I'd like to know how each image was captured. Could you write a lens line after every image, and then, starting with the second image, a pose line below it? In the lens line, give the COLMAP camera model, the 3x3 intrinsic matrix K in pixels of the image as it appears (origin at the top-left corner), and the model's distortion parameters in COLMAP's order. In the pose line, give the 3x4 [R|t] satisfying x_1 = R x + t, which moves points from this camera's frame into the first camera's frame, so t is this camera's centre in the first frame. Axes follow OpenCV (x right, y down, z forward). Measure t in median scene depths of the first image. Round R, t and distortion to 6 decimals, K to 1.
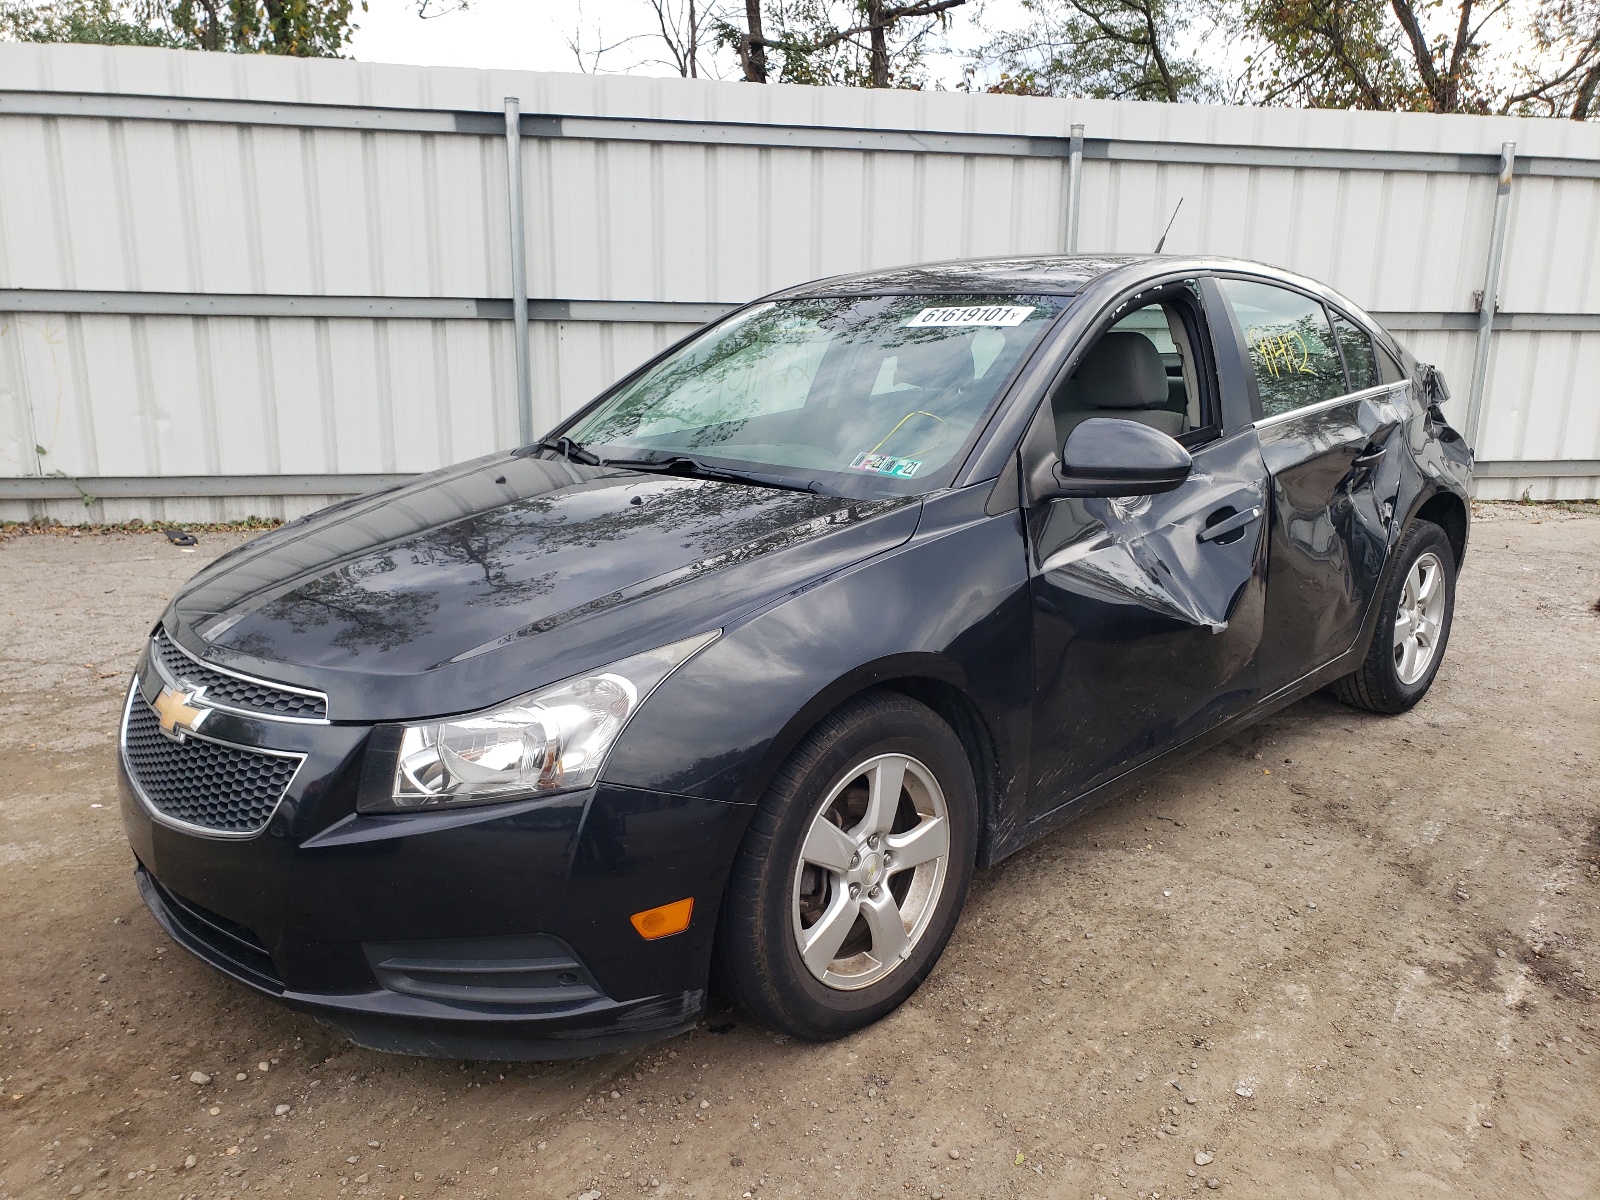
lens RADIAL K [[1212.6, 0, 829.8], [0, 1212.6, 638.2], [0, 0, 1]] dist [-0.007993, 0.012532]
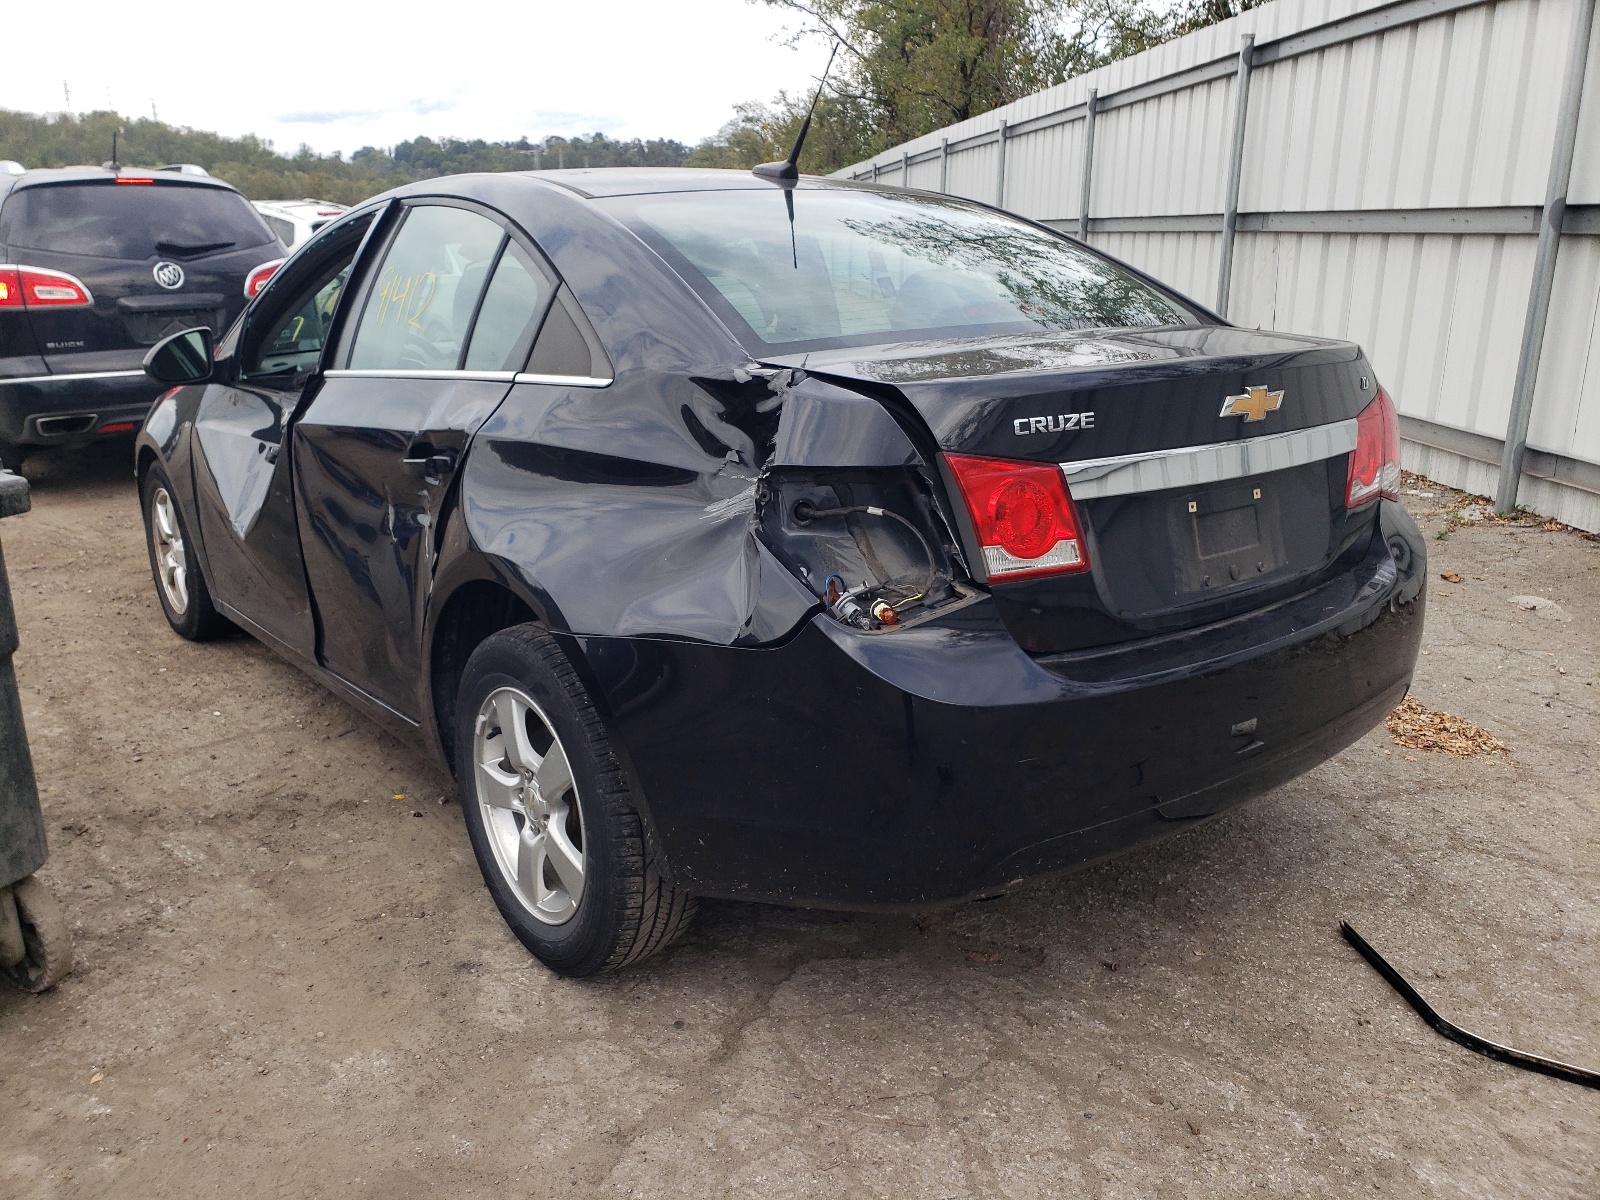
lens RADIAL K [[1233.7, 0, 800.0], [0, 1233.7, 600.0], [0, 0, 1]] dist [0.007153, -0.004141]
pose [[-0.106550, 0.287673, -0.951783, 0.998760], [-0.234397, 0.922987, 0.305209, -0.314560], [0.966284, 0.255616, -0.030914, 1.121945]]
